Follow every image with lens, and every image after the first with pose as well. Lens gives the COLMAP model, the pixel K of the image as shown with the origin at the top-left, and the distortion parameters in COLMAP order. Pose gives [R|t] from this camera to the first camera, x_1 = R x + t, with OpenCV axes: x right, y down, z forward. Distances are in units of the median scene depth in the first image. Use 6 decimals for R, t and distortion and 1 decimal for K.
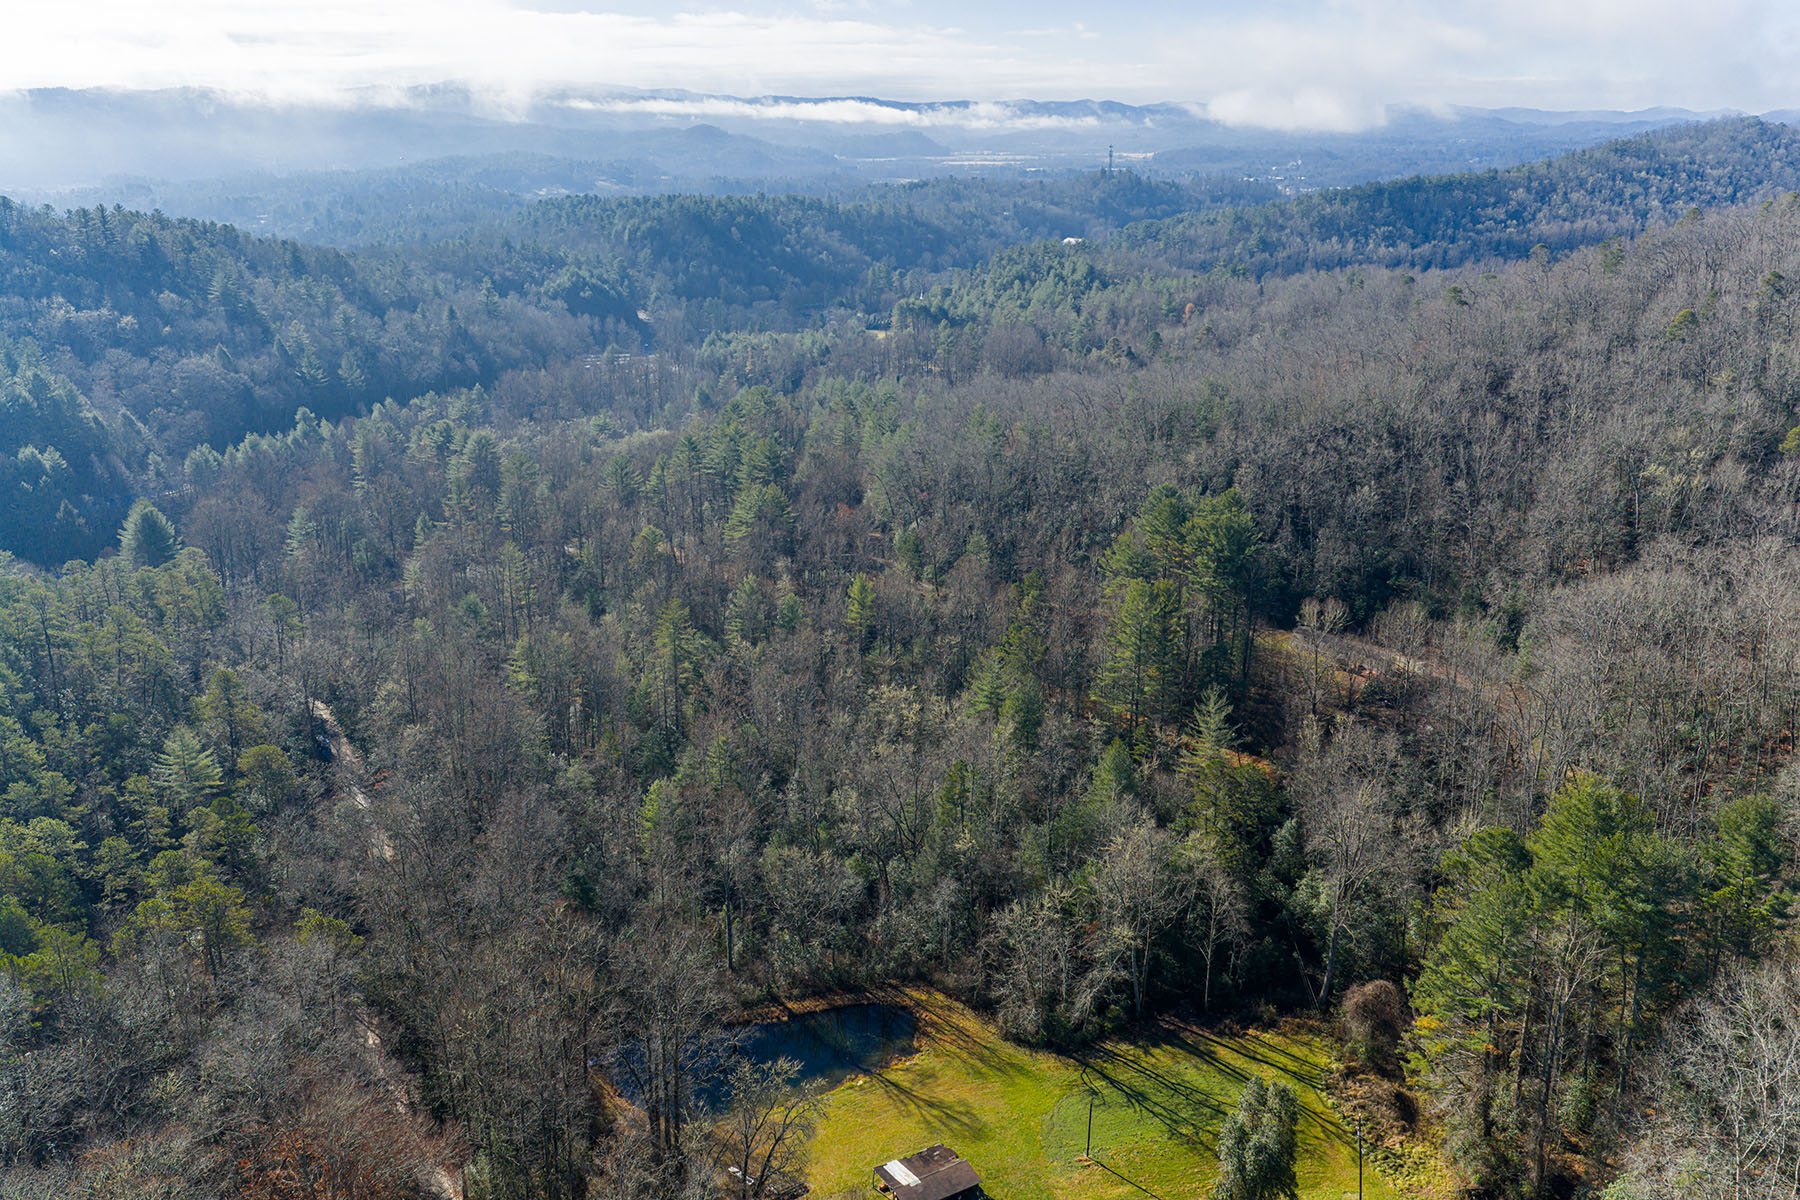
lens RADIAL K [[1484.0, 0, 900.0], [0, 1484.0, 600.0], [0, 0, 1]] dist [0.015589, -0.019139]
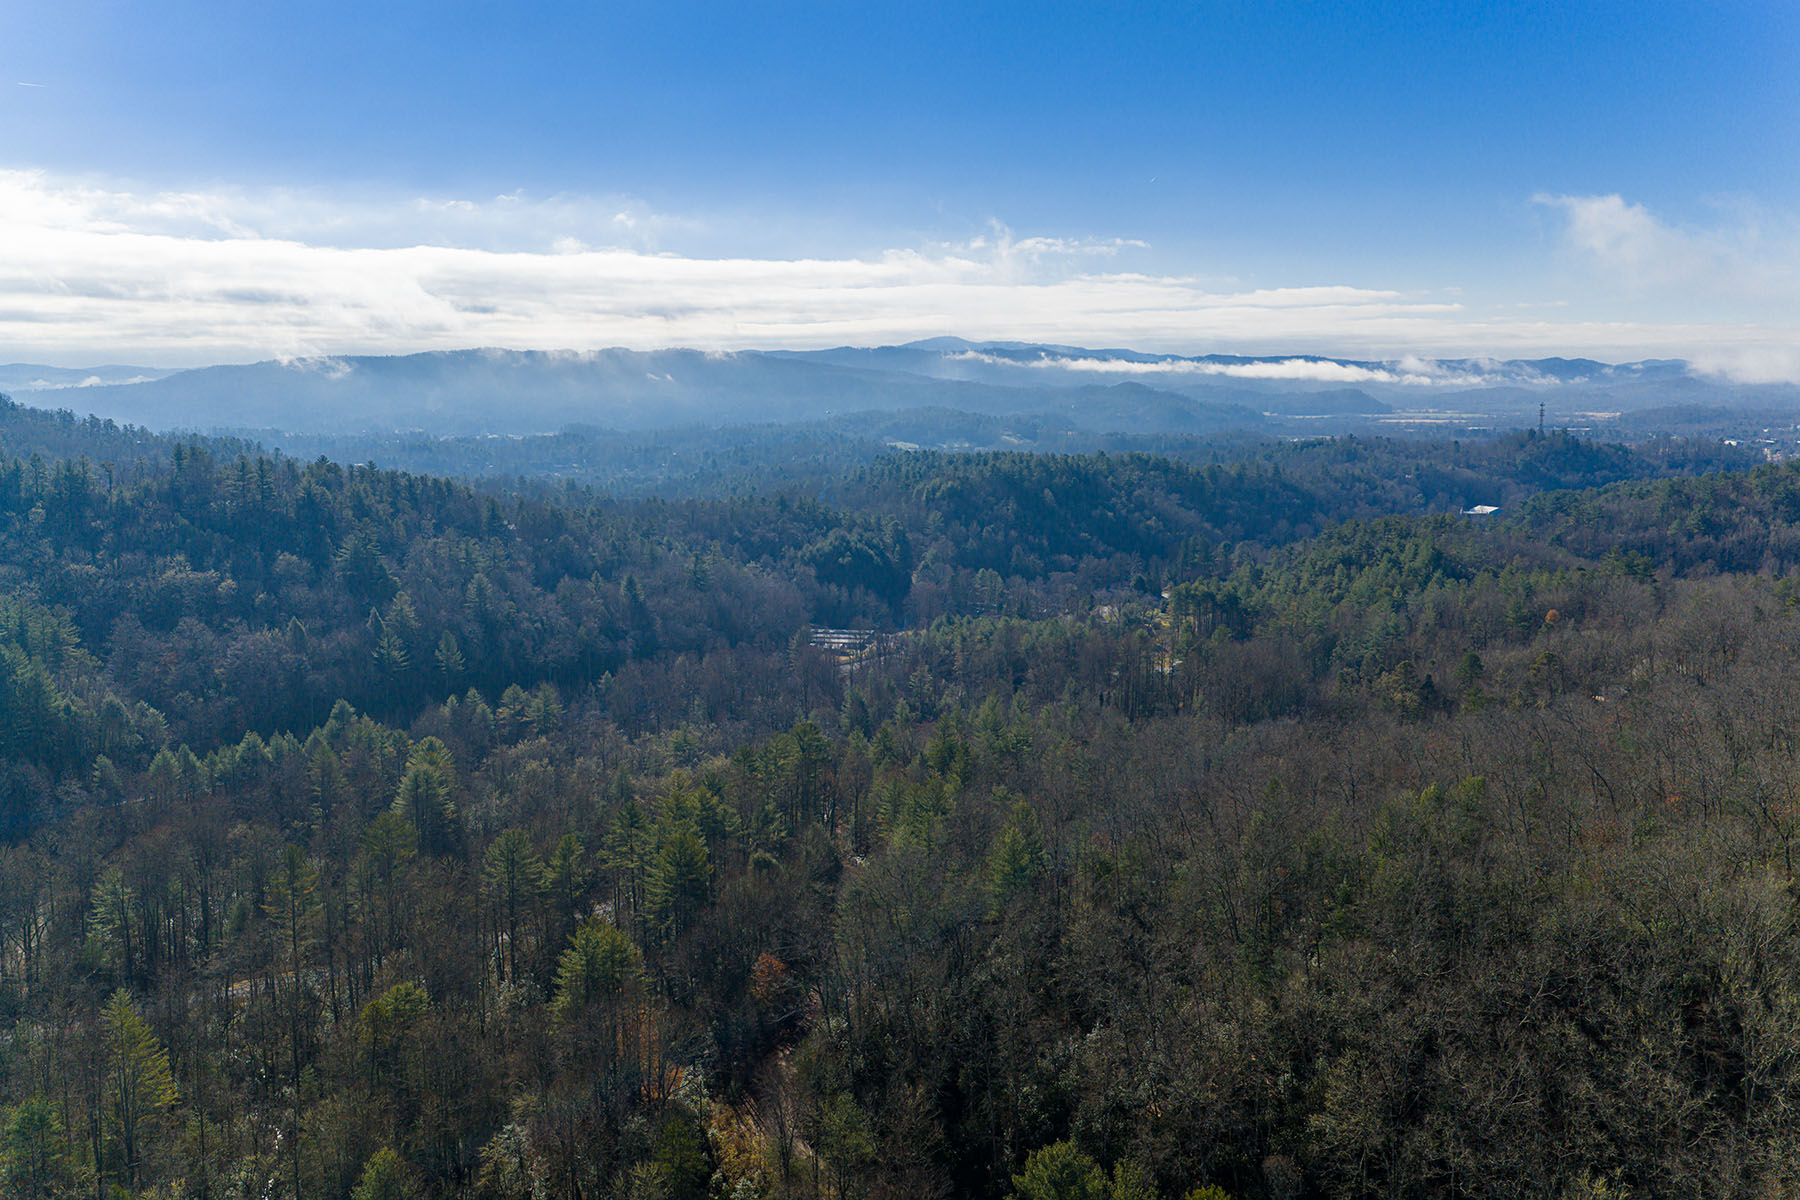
lens RADIAL K [[1484.0, 0, 900.0], [0, 1484.0, 600.0], [0, 0, 1]] dist [0.015589, -0.019139]
pose [[0.956539, 0.043775, -0.288301, 0.064121], [-0.090421, 0.984462, -0.150527, -0.042383], [0.277233, 0.170053, 0.945634, 0.141631]]
